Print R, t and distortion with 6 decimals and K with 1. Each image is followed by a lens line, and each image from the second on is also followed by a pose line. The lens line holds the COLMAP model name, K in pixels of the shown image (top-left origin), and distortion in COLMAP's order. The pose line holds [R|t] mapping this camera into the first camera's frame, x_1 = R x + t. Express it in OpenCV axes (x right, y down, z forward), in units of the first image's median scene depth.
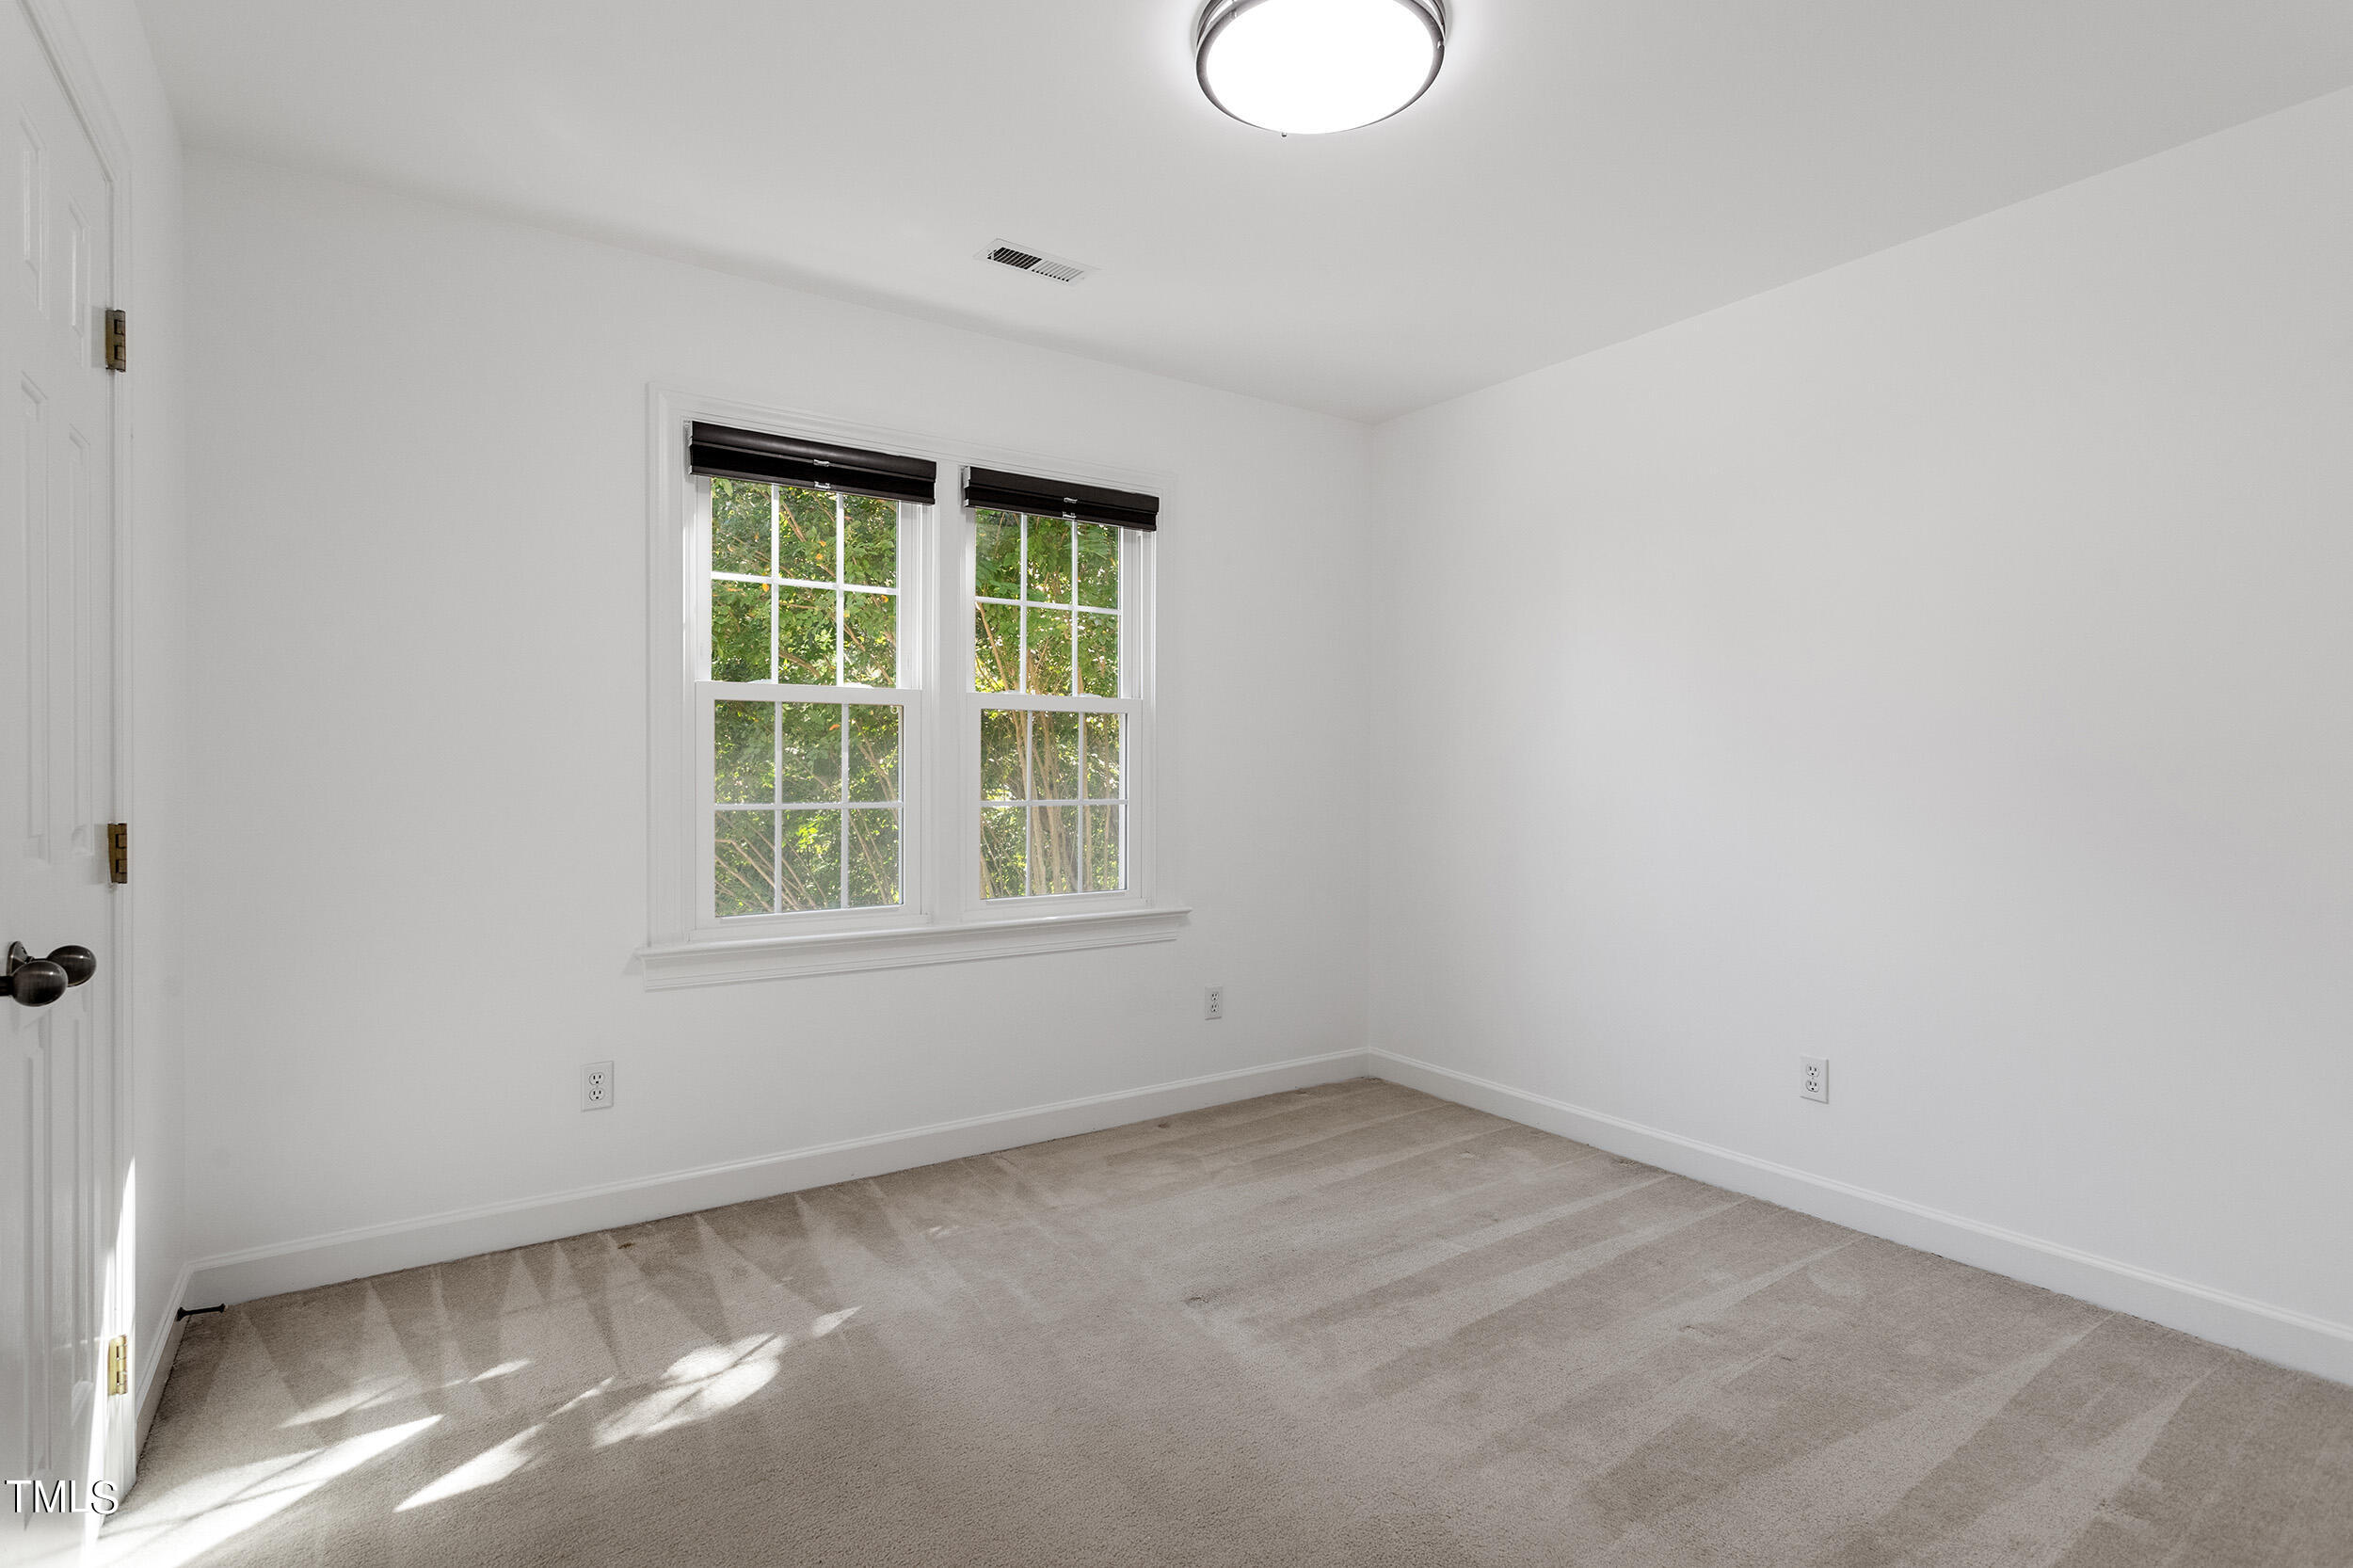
lens RADIAL K [[1127.2, 0, 1181.2], [0, 1127.2, 790.2], [0, 0, 1]] dist [-0.000088, 0.001802]
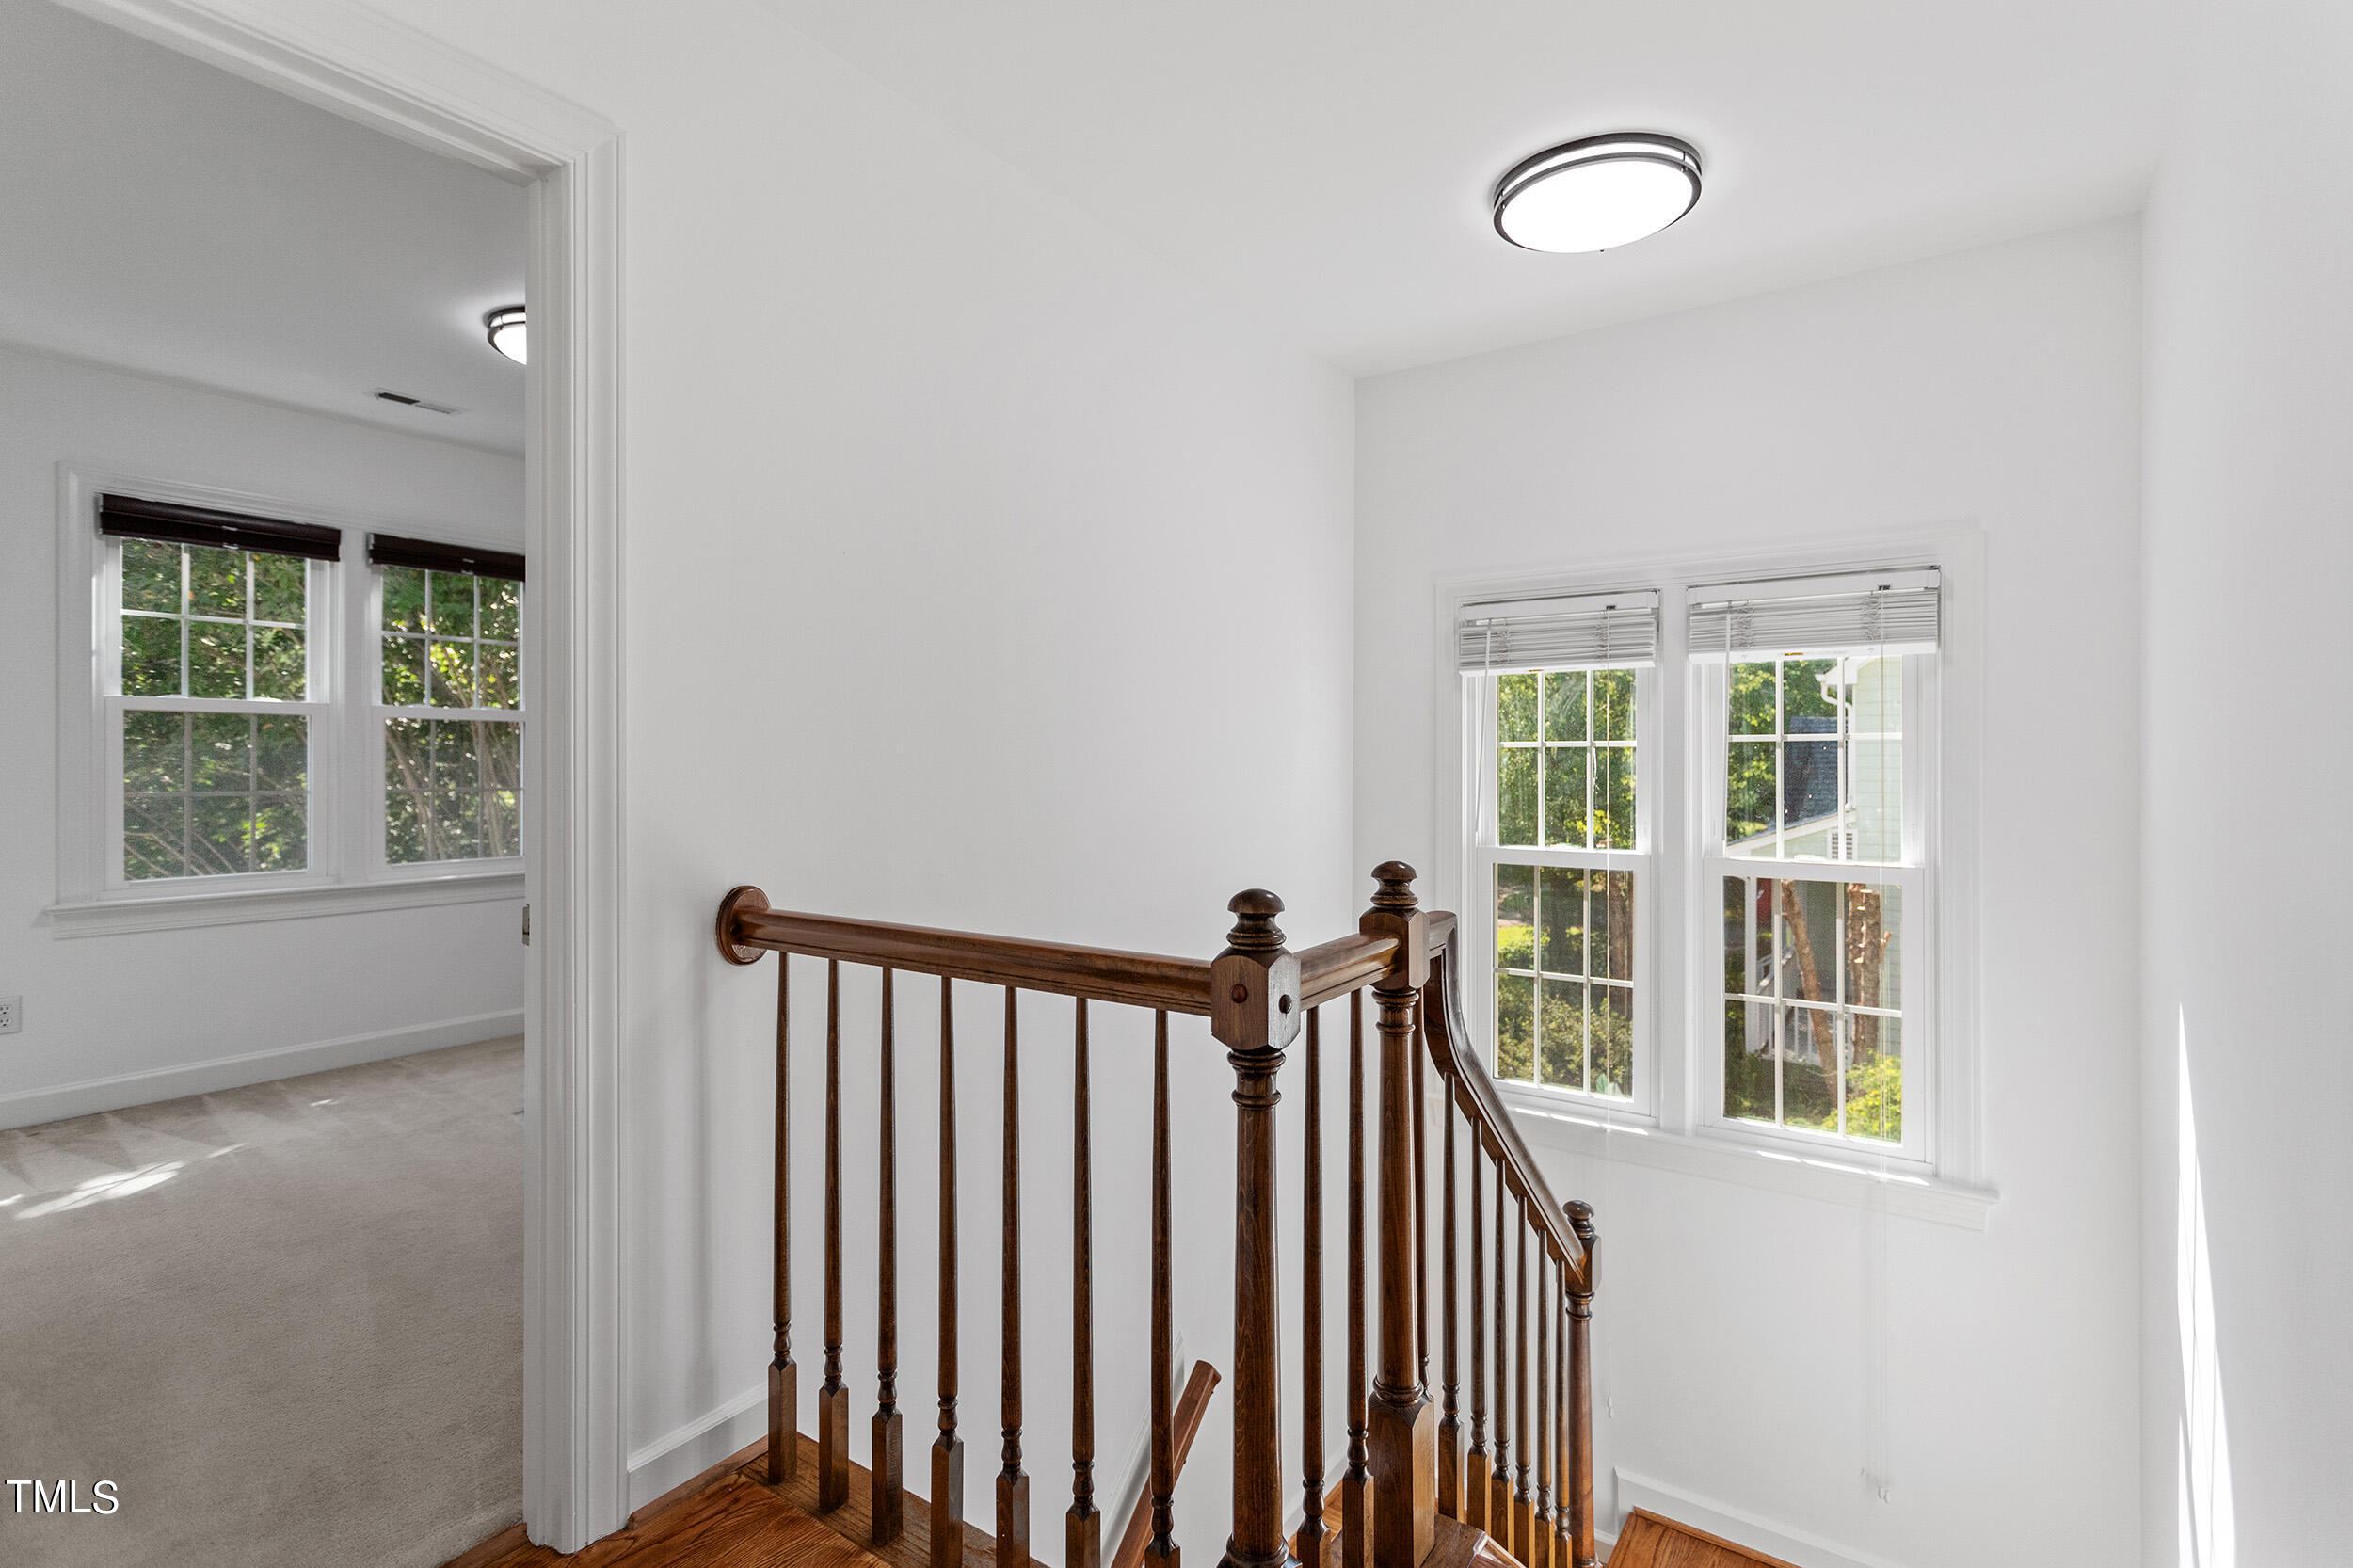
lens RADIAL K [[1127.2, 0, 1188.9], [0, 1127.2, 759.8], [0, 0, 1]] dist [-0.000088, 0.001802]
pose [[0.936487, -0.005154, 0.350664, 0.253045], [0.011639, 0.999798, -0.016388, 0.008512], [-0.350508, 0.019428, 0.936358, -0.586710]]
